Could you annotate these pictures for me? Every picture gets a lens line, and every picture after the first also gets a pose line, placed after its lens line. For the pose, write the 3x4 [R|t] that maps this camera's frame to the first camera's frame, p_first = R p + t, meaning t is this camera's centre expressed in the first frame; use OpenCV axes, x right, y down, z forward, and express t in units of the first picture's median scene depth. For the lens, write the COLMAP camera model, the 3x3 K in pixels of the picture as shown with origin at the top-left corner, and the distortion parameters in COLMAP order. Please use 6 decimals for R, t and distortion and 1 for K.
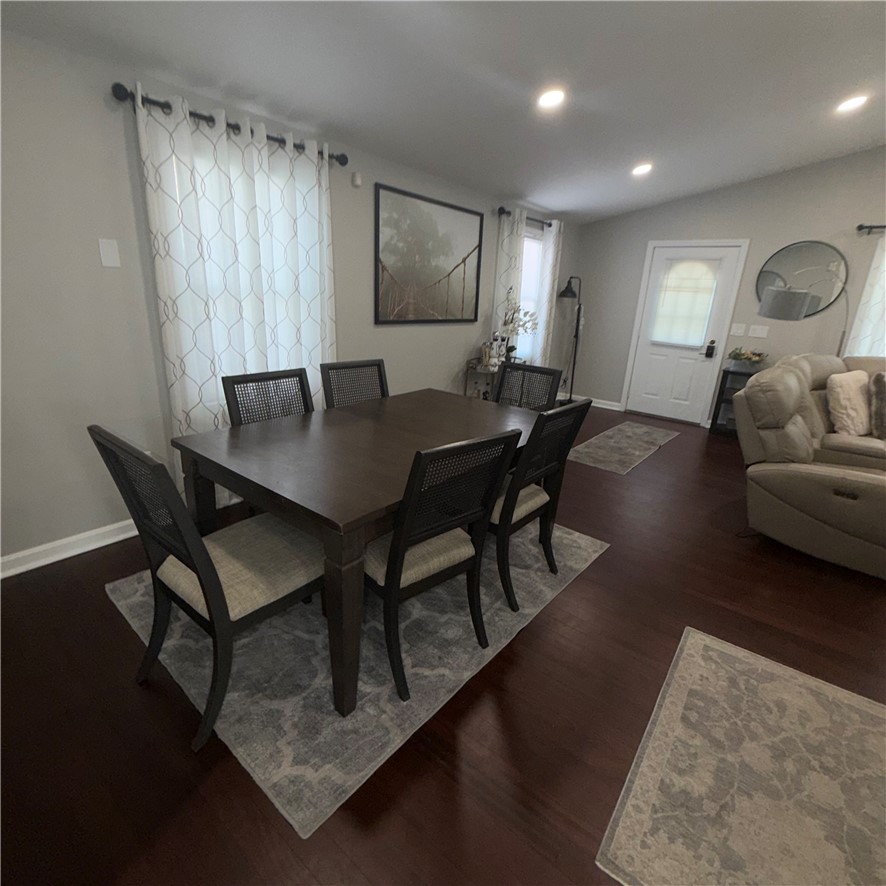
lens RADIAL K [[470.0, 0, 446.8], [0, 470.0, 438.8], [0, 0, 1]] dist [0.001861, -0.001804]
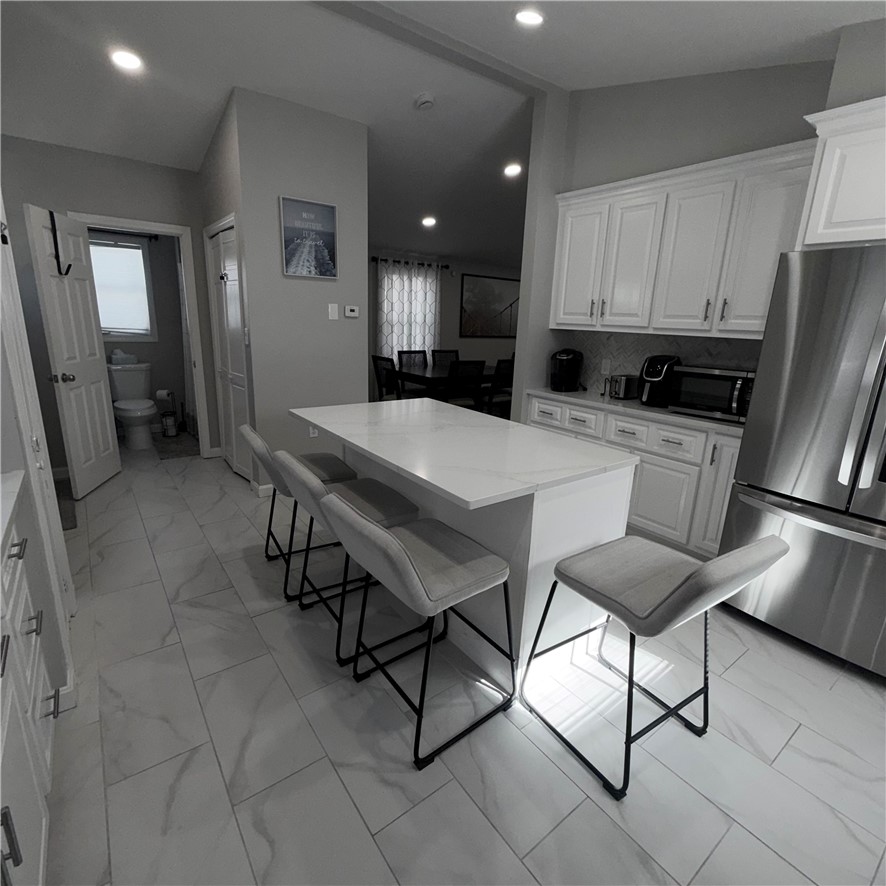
lens RADIAL K [[470.0, 0, 444.8], [0, 470.0, 440.3], [0, 0, 1]] dist [0.001861, -0.001804]
pose [[0.966368, 0.047040, -0.252824, 0.311474], [-0.062731, 0.996549, -0.054360, 0.310086], [0.249394, 0.068392, 0.965984, -0.939422]]
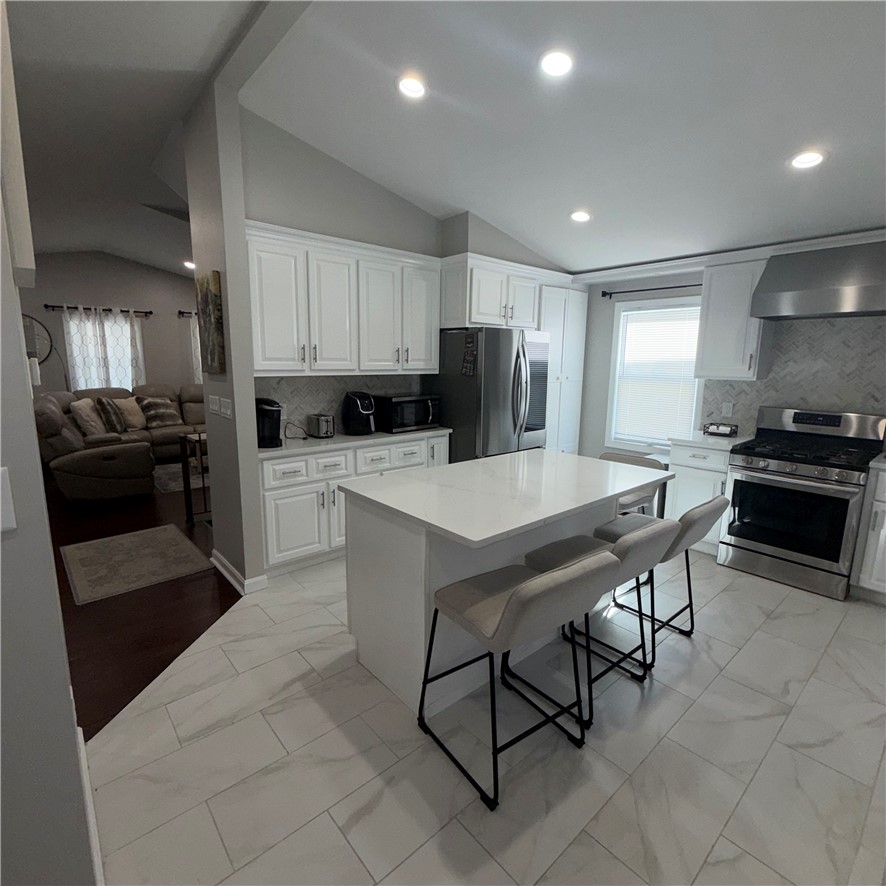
lens RADIAL K [[470.0, 0, 443.9], [0, 470.0, 440.1], [0, 0, 1]] dist [0.001861, -0.001804]
pose [[0.184158, -0.216516, 0.958753, -0.433955], [0.297079, 0.942075, 0.155686, 0.096179], [-0.936926, 0.256154, 0.237813, -0.452247]]
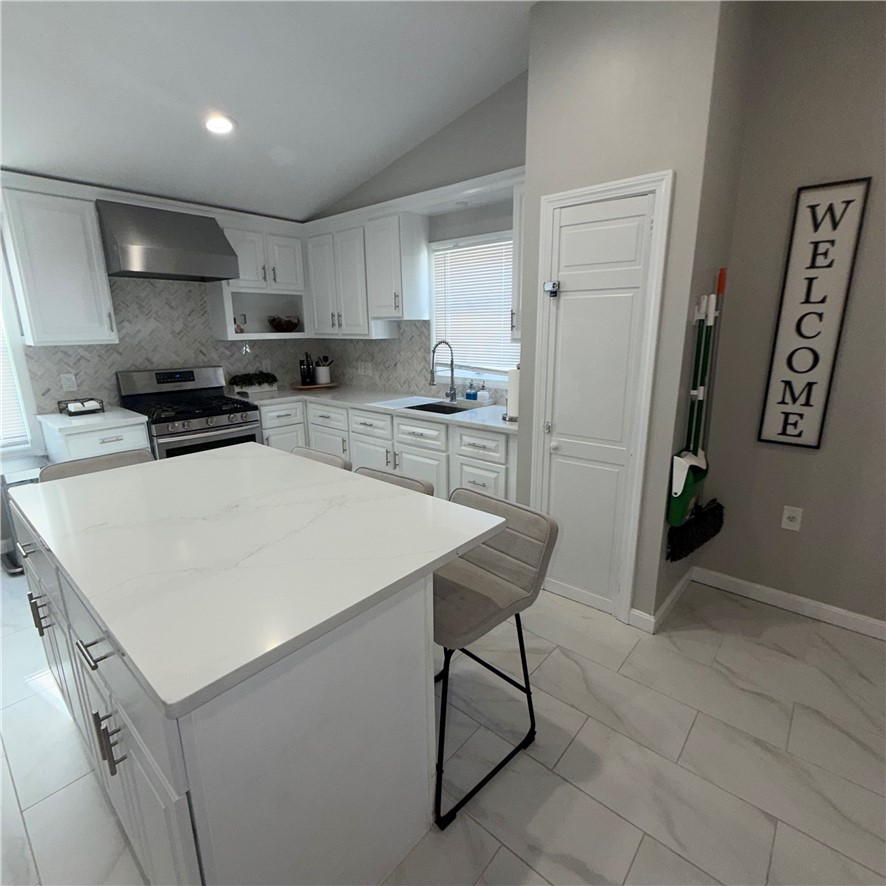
lens RADIAL K [[470.0, 0, 441.9], [0, 470.0, 441.0], [0, 0, 1]] dist [0.001861, -0.001804]
pose [[-0.997378, -0.059686, 0.040934, -0.029316], [-0.029367, 0.850690, 0.524846, 0.007825], [-0.066148, 0.522268, -0.850212, -0.085349]]
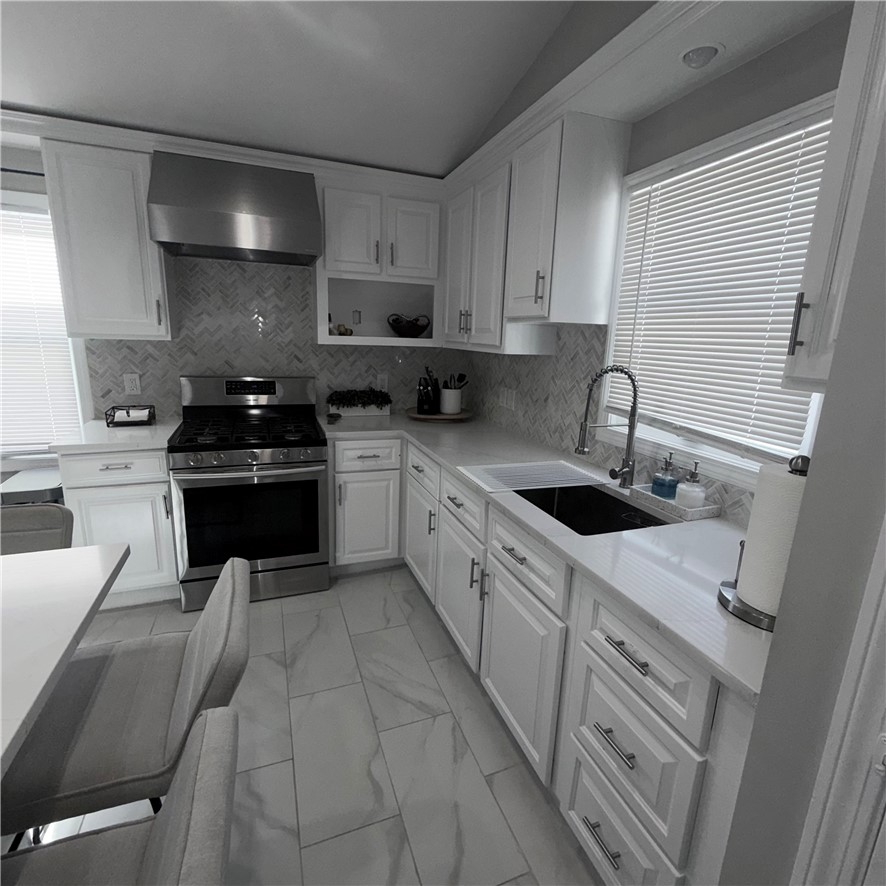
lens RADIAL K [[470.0, 0, 442.2], [0, 470.0, 440.8], [0, 0, 1]] dist [0.001861, -0.001804]
pose [[-0.851272, -0.198413, 0.485766, -0.069882], [0.079072, 0.866676, 0.492565, 0.143218], [-0.518733, 0.457717, -0.722088, -0.501506]]
